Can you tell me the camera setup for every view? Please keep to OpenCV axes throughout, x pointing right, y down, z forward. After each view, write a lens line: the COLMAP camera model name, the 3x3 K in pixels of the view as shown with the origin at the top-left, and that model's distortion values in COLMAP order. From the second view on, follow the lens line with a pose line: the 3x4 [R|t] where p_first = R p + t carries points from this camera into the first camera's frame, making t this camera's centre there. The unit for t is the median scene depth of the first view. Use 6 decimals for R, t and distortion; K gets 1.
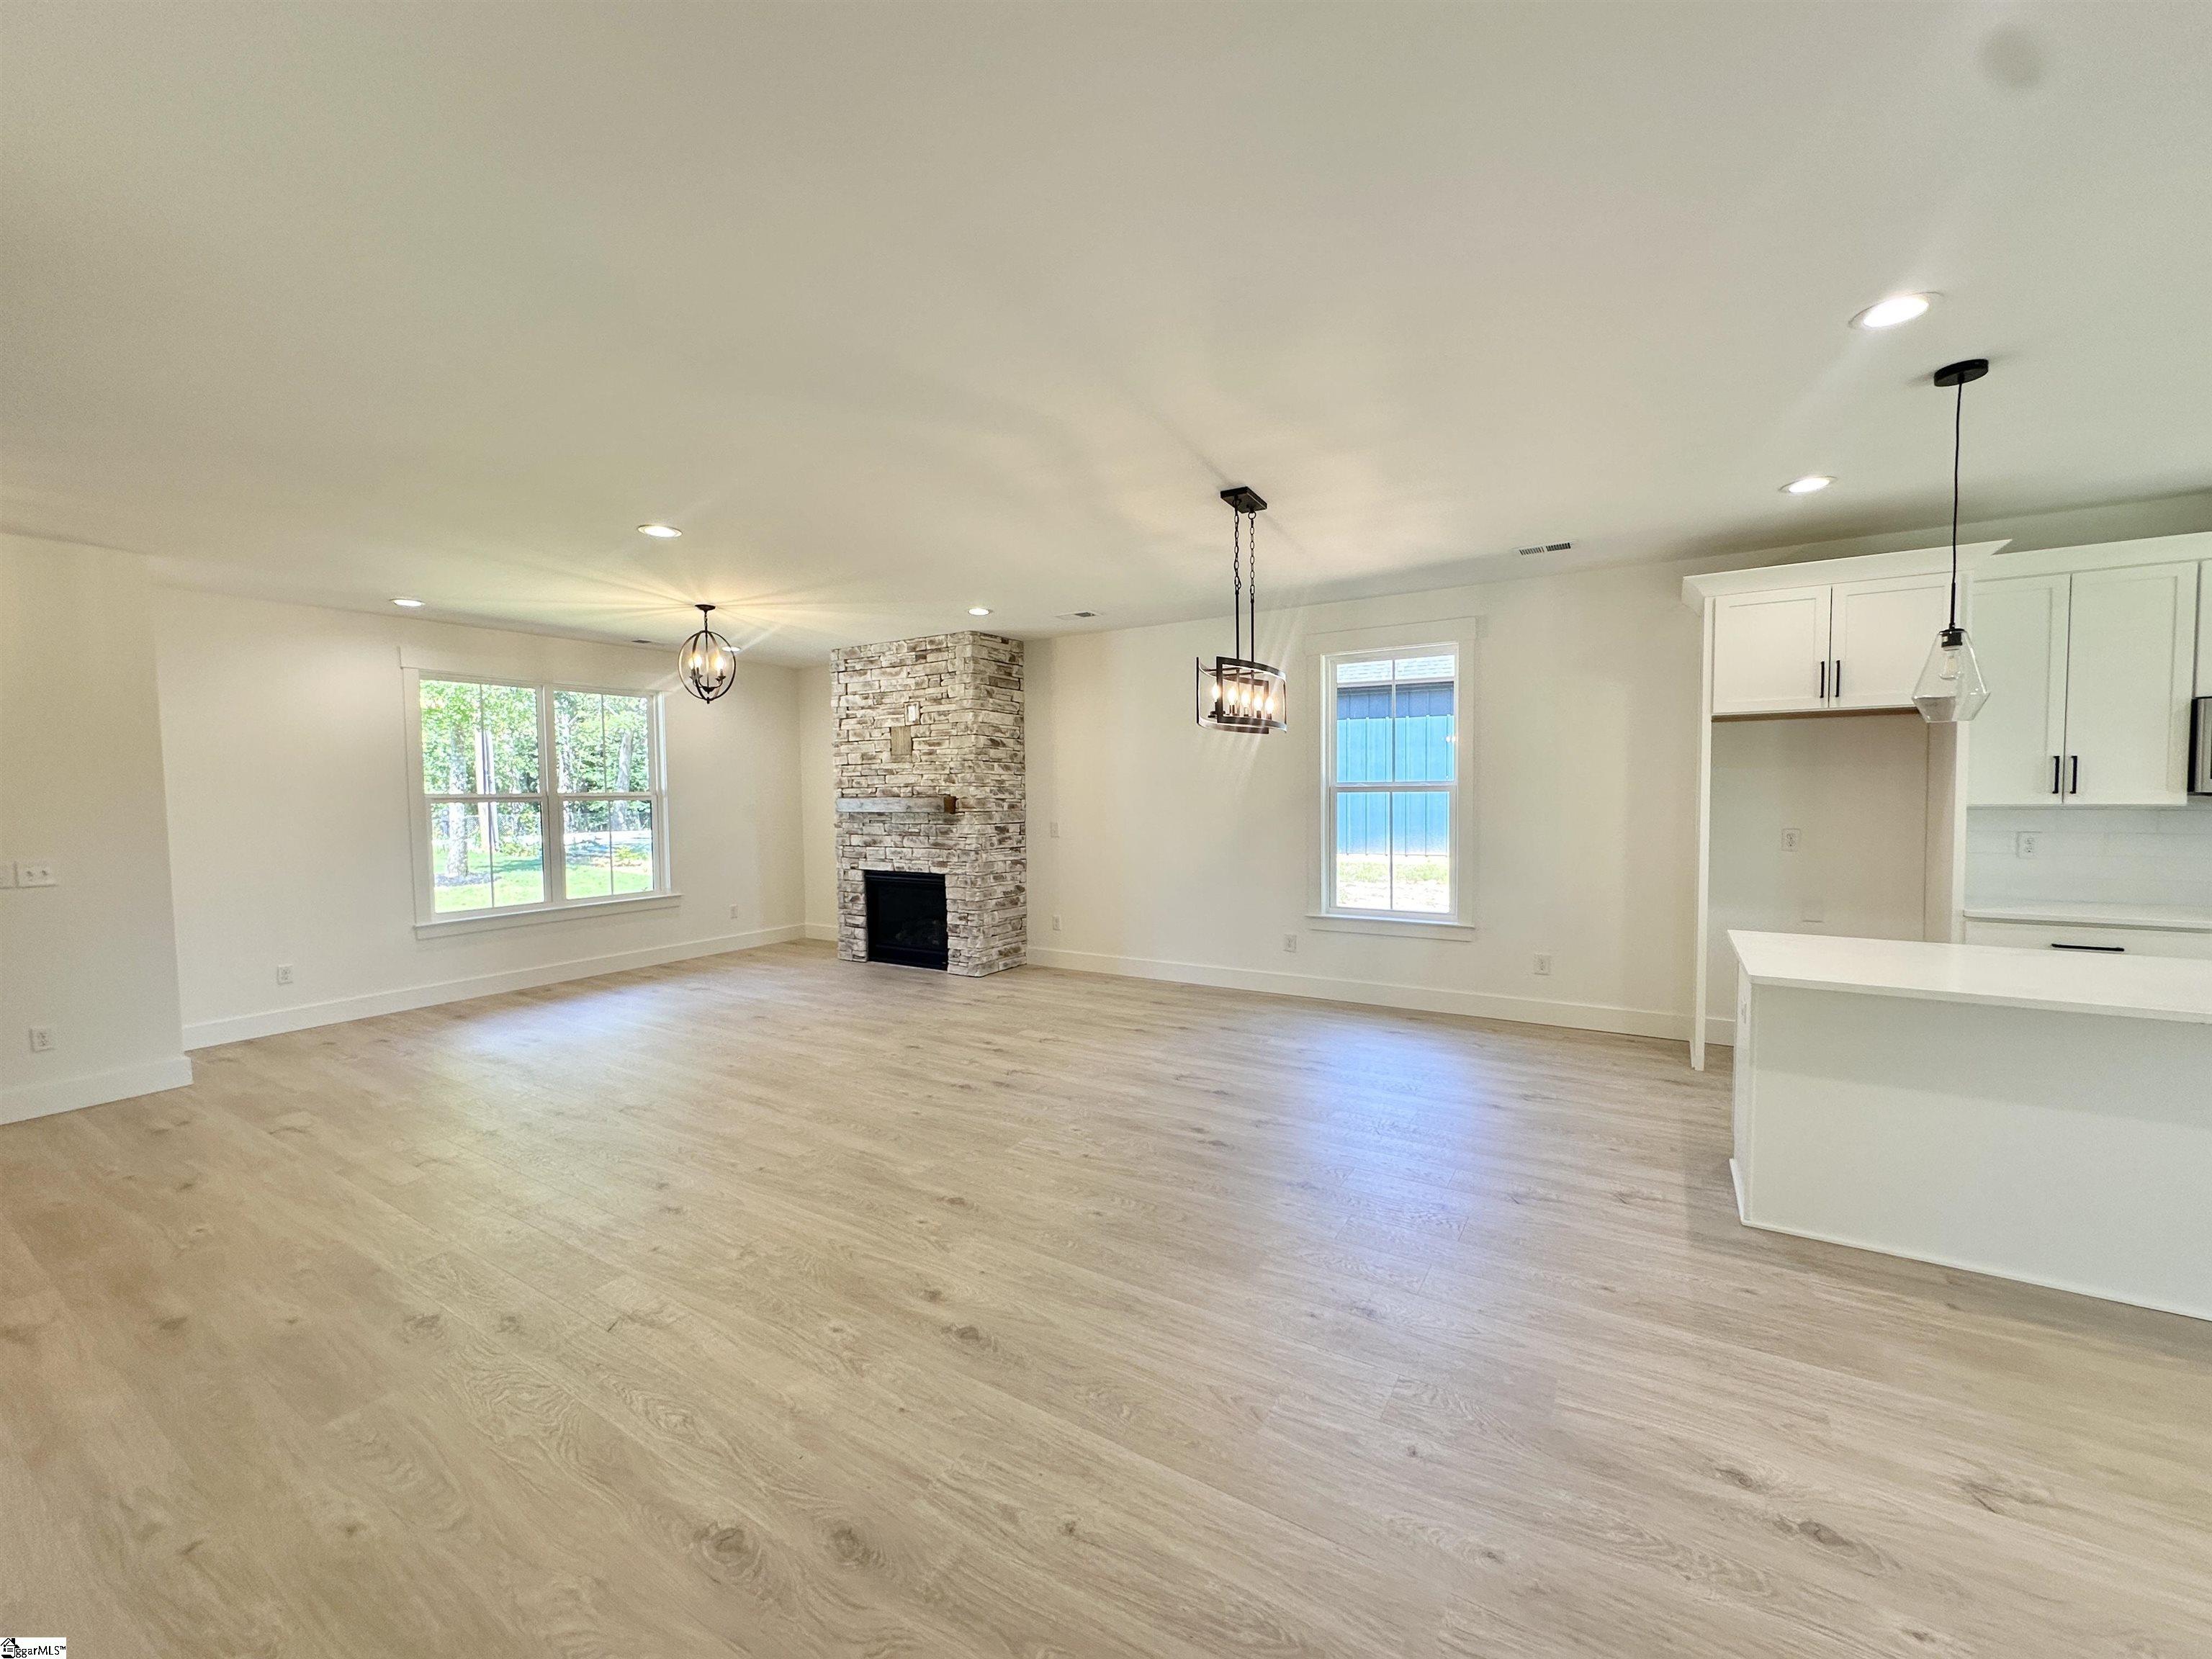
lens RADIAL K [[885.9, 0, 1103.0], [0, 885.9, 826.8], [0, 0, 1]] dist [-0.000873, 0.000553]
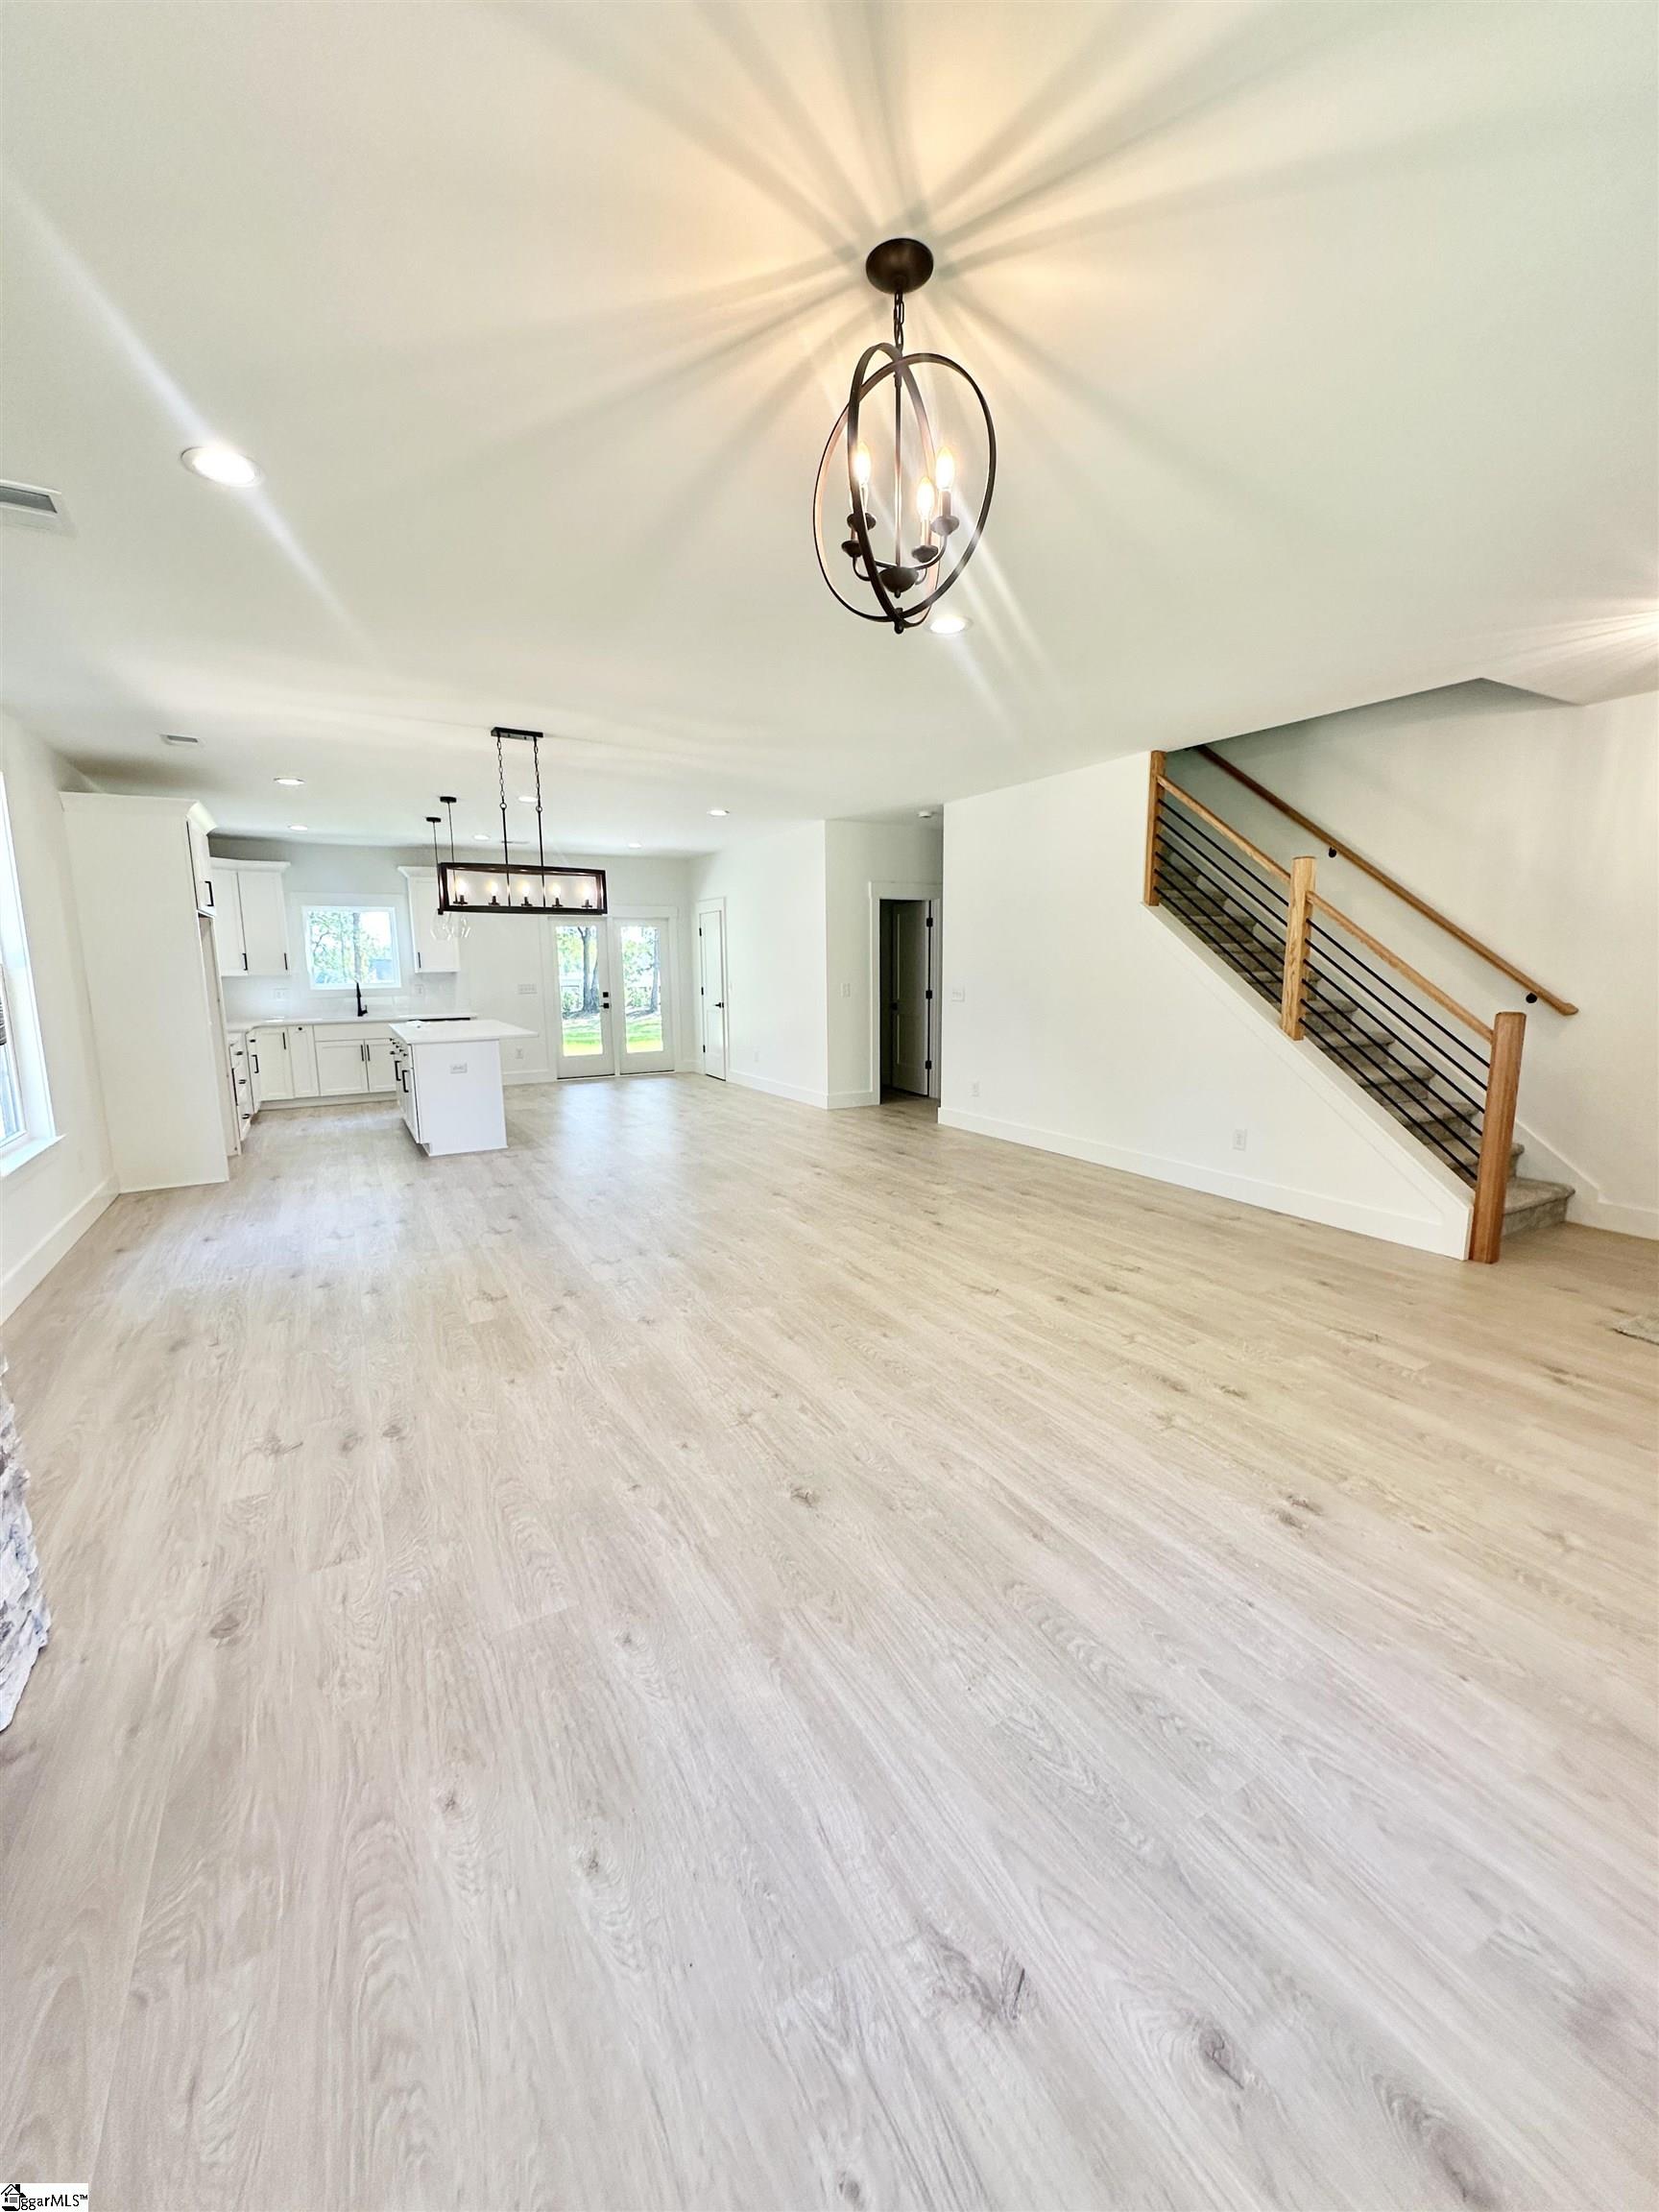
lens RADIAL K [[885.9, 0, 814.8], [0, 885.9, 1108.5], [0, 0, 1]] dist [-0.000873, 0.000553]
pose [[-0.871318, -0.060624, 0.486960, -0.472566], [0.042633, 0.979235, 0.198193, -0.036603], [-0.488864, 0.193449, -0.850641, 1.068314]]
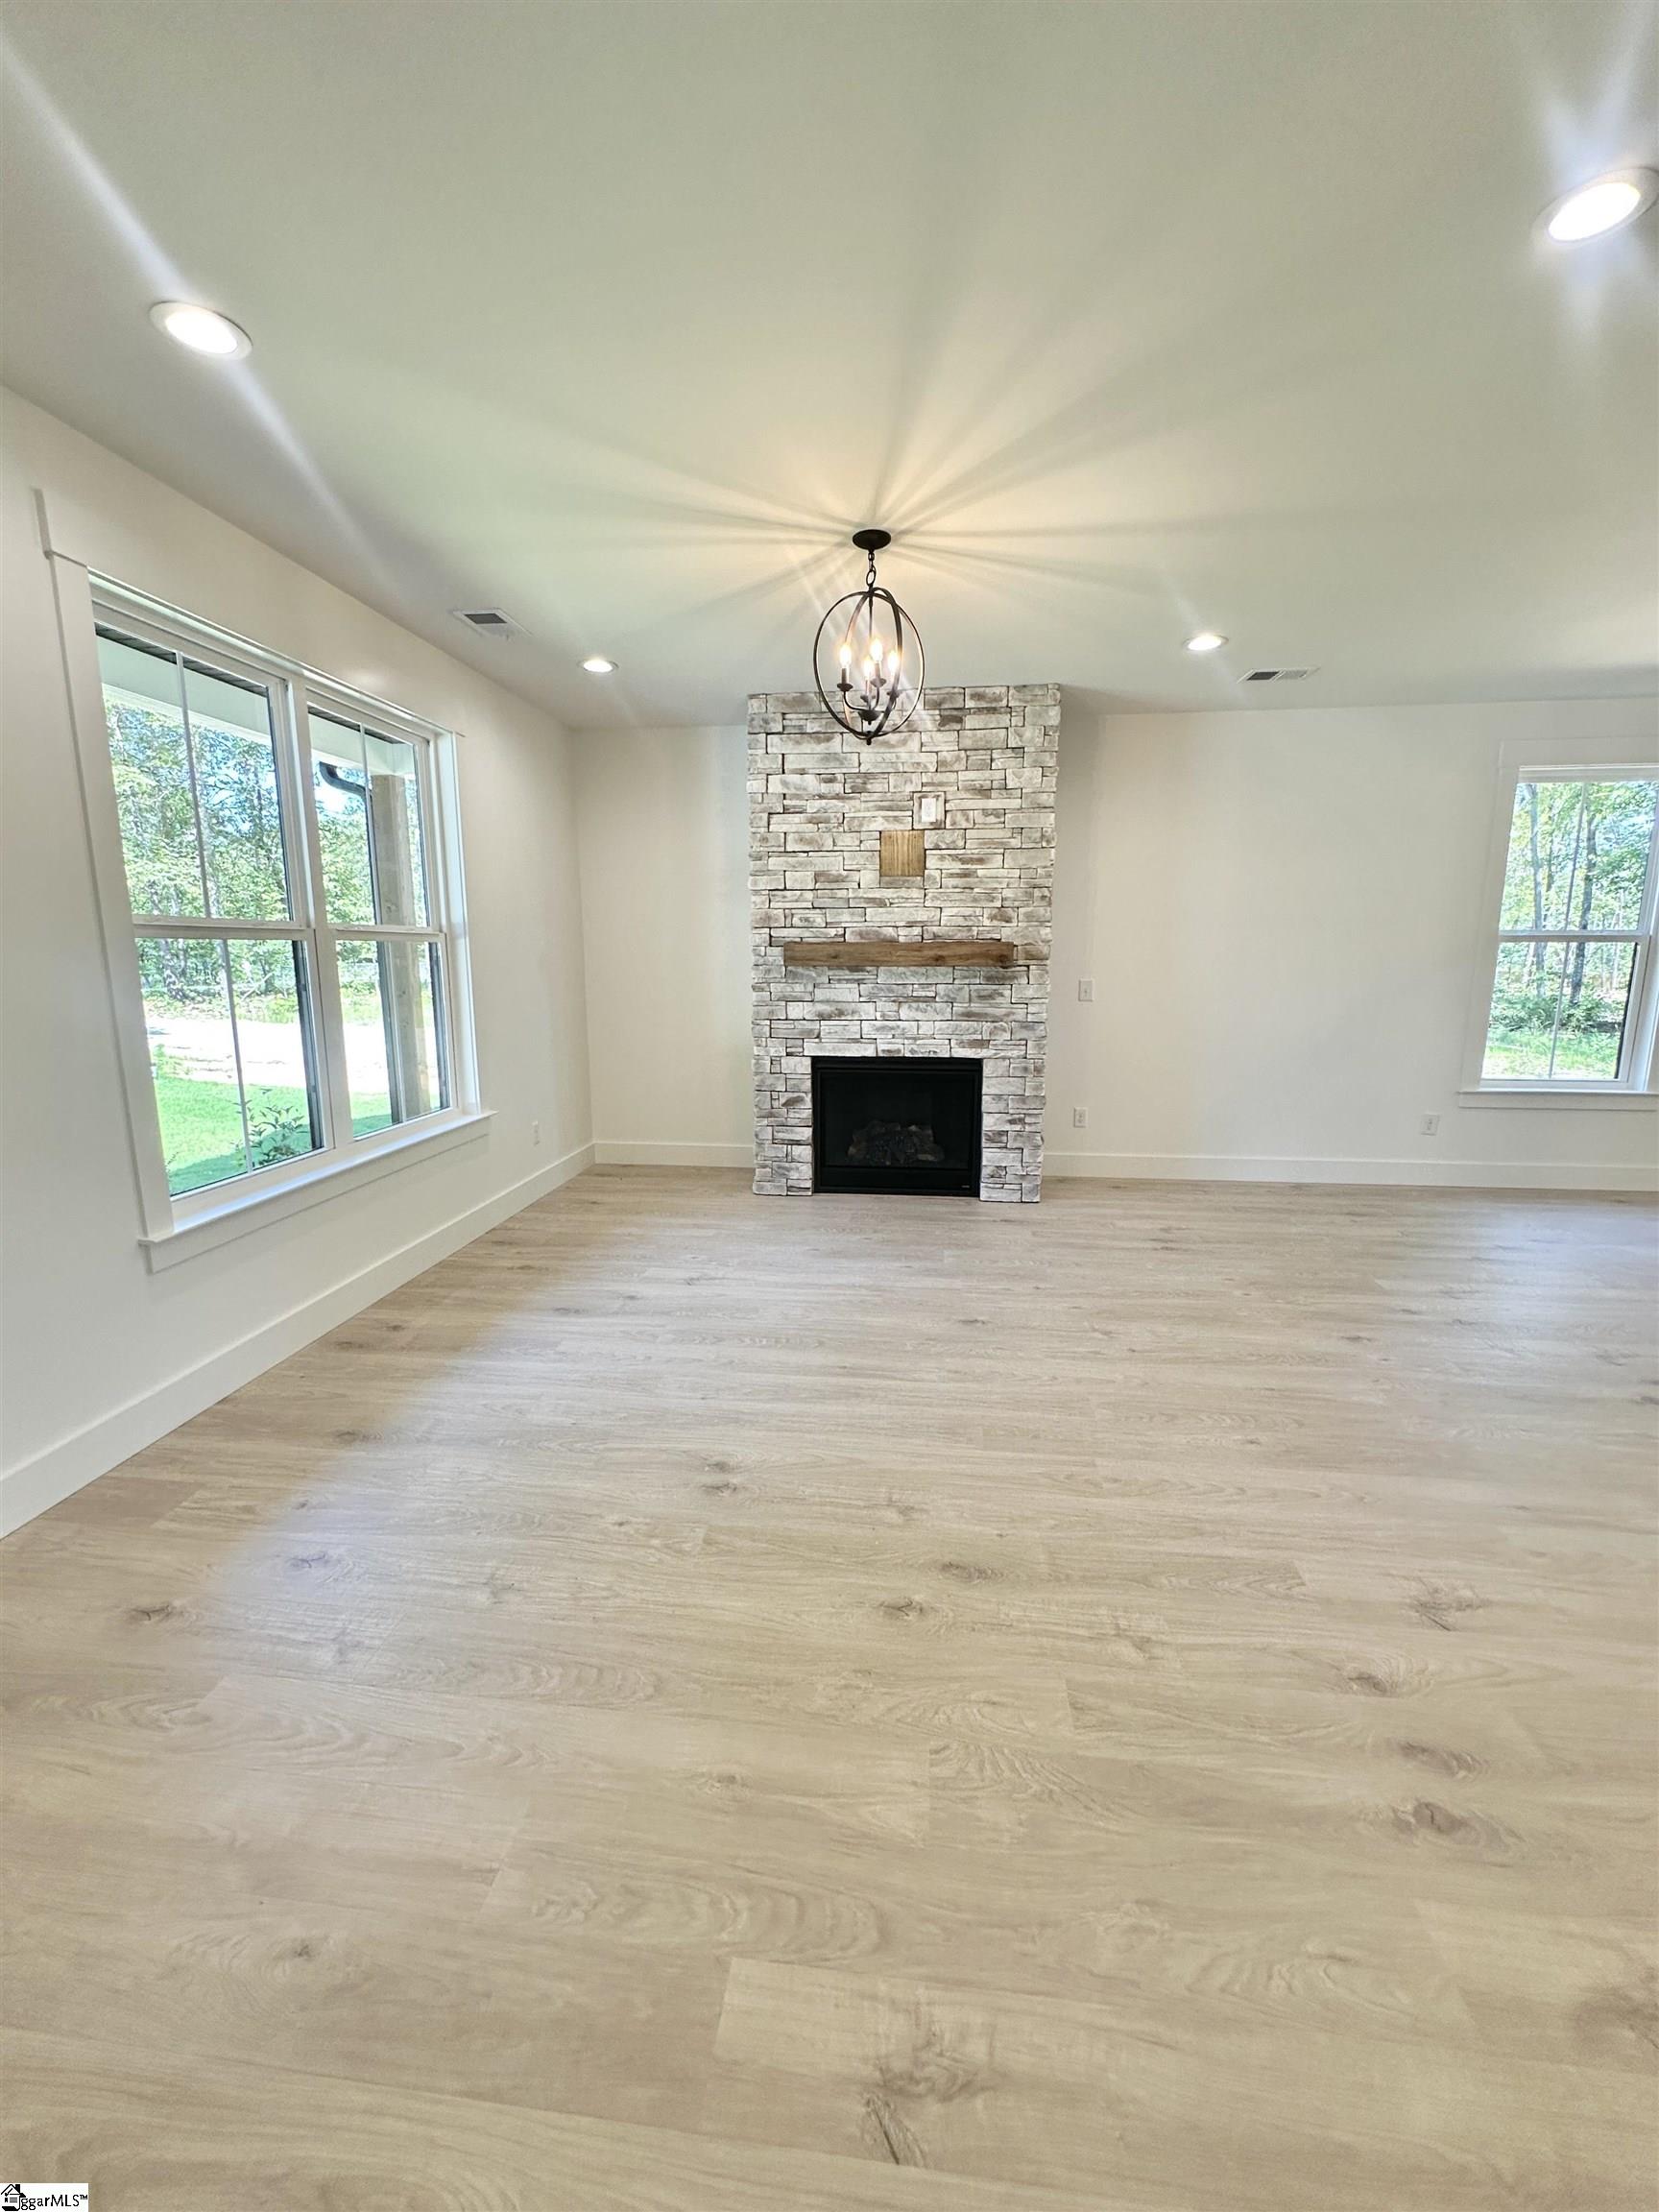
lens RADIAL K [[885.9, 0, 837.6], [0, 885.9, 1099.6], [0, 0, 1]] dist [-0.000873, 0.000553]
pose [[0.902152, -0.060292, 0.427185, -0.570005], [0.008462, 0.992469, 0.122204, 0.000994], [-0.431336, -0.106632, 0.895868, 0.437705]]
